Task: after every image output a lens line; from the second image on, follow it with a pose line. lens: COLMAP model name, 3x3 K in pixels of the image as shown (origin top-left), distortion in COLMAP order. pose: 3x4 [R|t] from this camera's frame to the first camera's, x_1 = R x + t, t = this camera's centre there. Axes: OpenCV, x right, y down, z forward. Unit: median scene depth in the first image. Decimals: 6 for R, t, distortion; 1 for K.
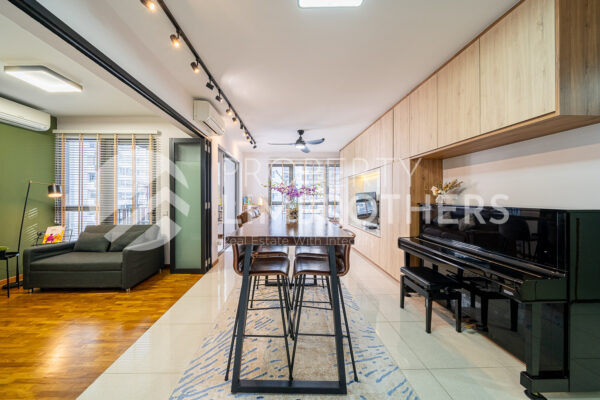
lens RADIAL K [[209.3, 0, 288.2], [0, 209.3, 197.5], [0, 0, 1]] dist [-0.008672, 0.000530]
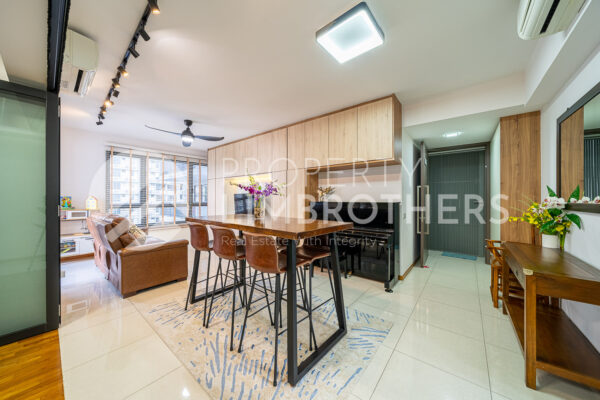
lens RADIAL K [[209.3, 0, 298.5], [0, 209.3, 196.1], [0, 0, 1]] dist [-0.008672, 0.000530]
pose [[0.647267, 0.009238, 0.762208, -0.490938], [0.000900, 0.999917, -0.012883, 0.008225], [-0.762263, 0.009025, 0.647204, 0.146582]]
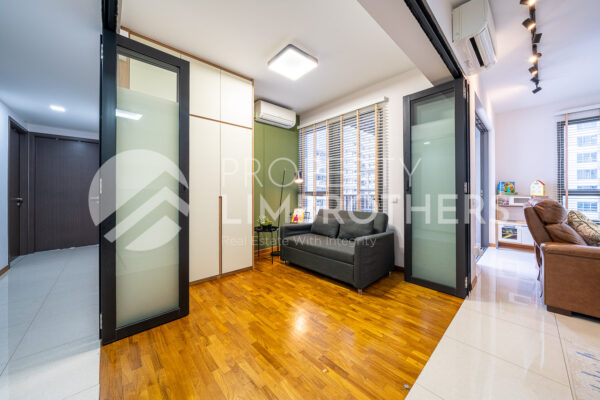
lens RADIAL K [[209.3, 0, 294.8], [0, 209.3, 192.1], [0, 0, 1]] dist [-0.008672, 0.000530]
pose [[0.649210, -0.005945, -0.760586, -0.312860], [0.001790, 0.999979, -0.006288, 0.068435], [0.760607, 0.002721, 0.649207, 0.278967]]
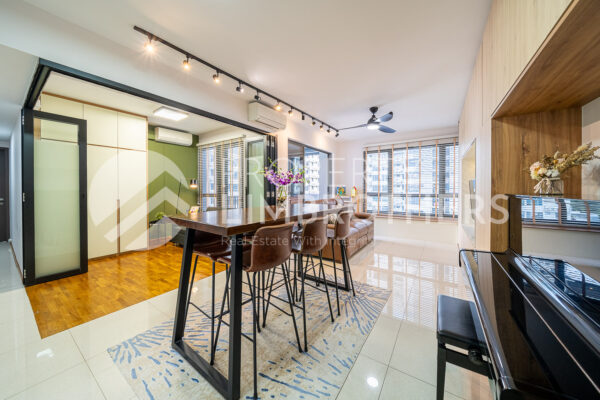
lens RADIAL K [[209.3, 0, 295.4], [0, 209.3, 190.5], [0, 0, 1]] dist [-0.008672, 0.000530]
pose [[0.810928, 0.004167, -0.585131, 0.480077], [-0.000561, 0.999980, 0.006343, 0.013934], [0.585146, -0.004815, 0.810914, 0.210081]]
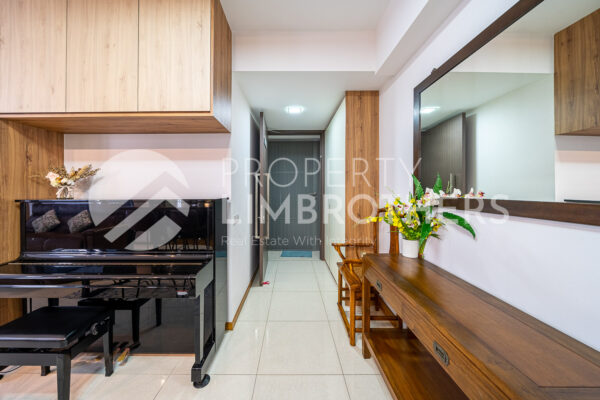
lens RADIAL K [[214.3, 0, 294.5], [0, 214.3, 190.2], [0, 0, 1]] dist [-0.007391, 0.000035]
pose [[0.017258, -0.000970, 0.999851, 0.065351], [0.005659, 0.999984, 0.000872, 0.004479], [-0.999835, 0.005643, 0.017263, 0.239559]]
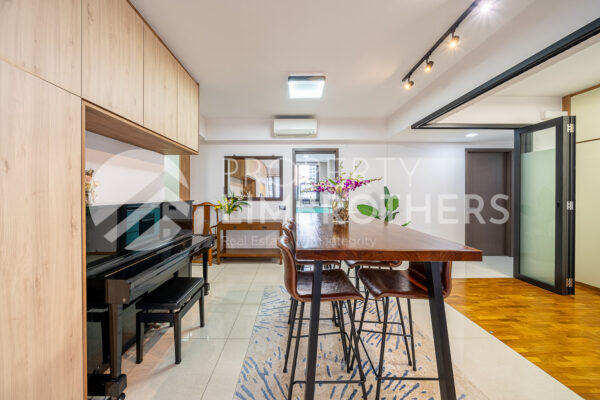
lens RADIAL K [[209.3, 0, 286.8], [0, 209.3, 196.8], [0, 0, 1]] dist [-0.008672, 0.000530]
pose [[-0.999432, 0.000202, 0.033693, 0.158271], [0.000453, 0.999972, 0.007460, 0.004434], [-0.033691, 0.007471, -0.999404, 1.406775]]
